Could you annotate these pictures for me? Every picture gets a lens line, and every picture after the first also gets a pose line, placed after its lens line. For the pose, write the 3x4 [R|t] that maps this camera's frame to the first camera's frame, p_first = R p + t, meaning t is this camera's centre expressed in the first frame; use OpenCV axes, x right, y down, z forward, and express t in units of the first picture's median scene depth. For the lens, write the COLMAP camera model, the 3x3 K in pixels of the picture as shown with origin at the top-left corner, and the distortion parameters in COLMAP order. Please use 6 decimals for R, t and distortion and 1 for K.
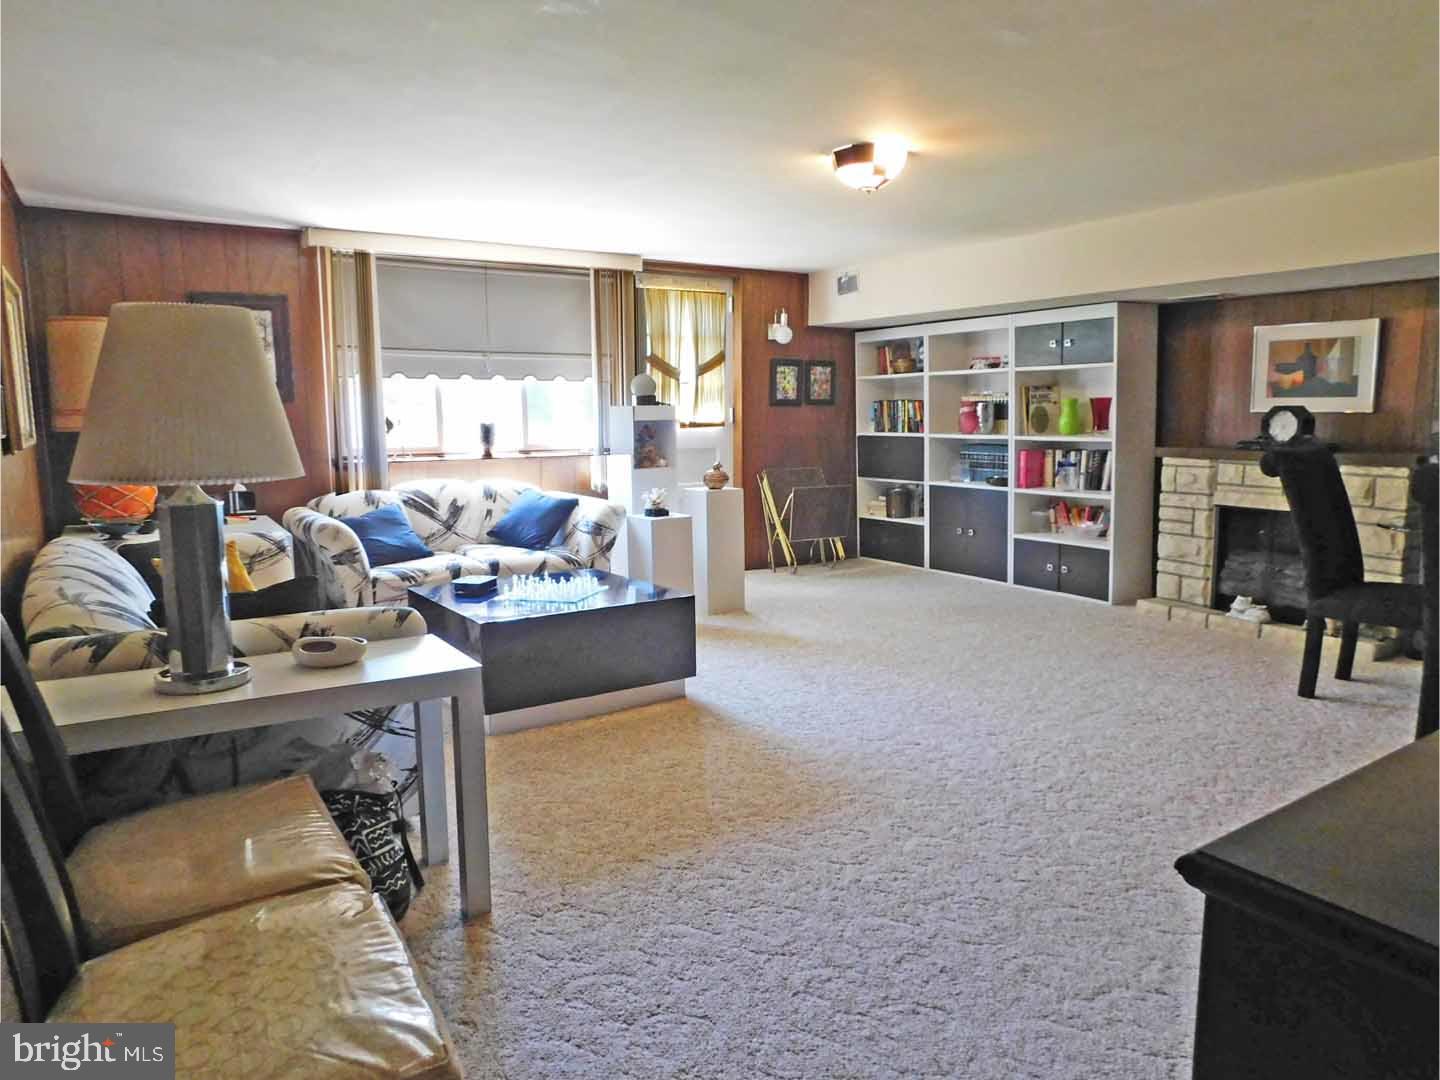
lens RADIAL K [[952.0, 0, 724.1], [0, 952.0, 537.7], [0, 0, 1]] dist [-0.068512, 0.060916]
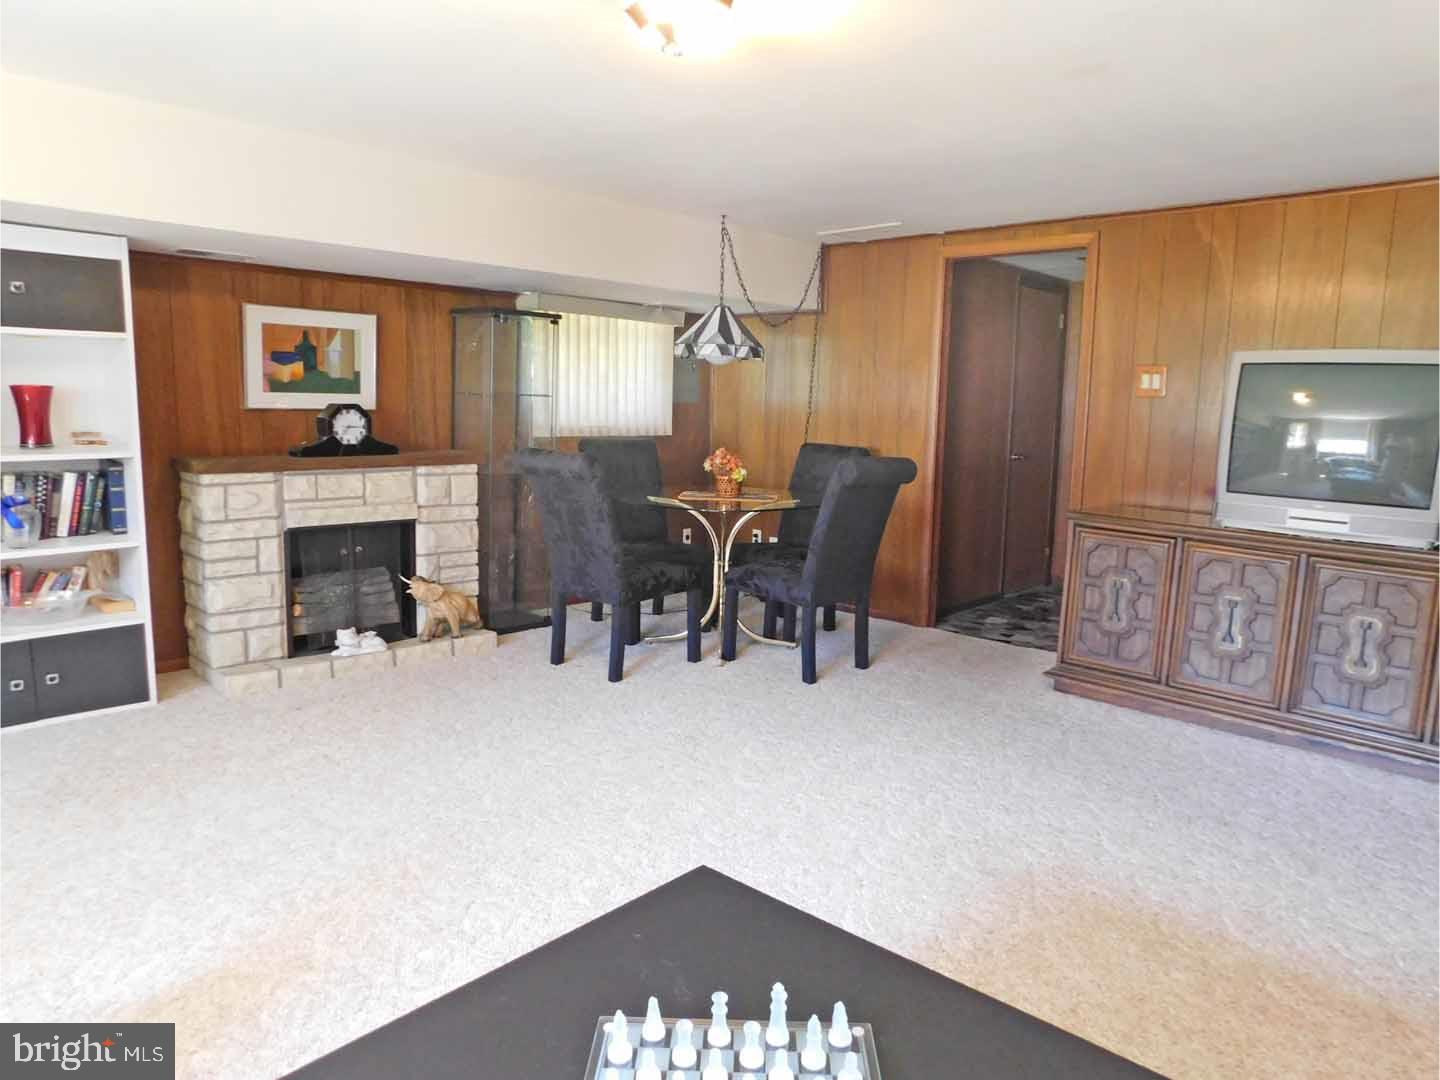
lens RADIAL K [[952.0, 0, 724.1], [0, 952.0, 537.7], [0, 0, 1]] dist [-0.068512, 0.060916]
pose [[-0.231459, -0.137470, 0.963083, -0.313124], [0.108747, 0.980105, 0.166035, -0.114383], [-0.966748, 0.143163, -0.211904, 0.782923]]
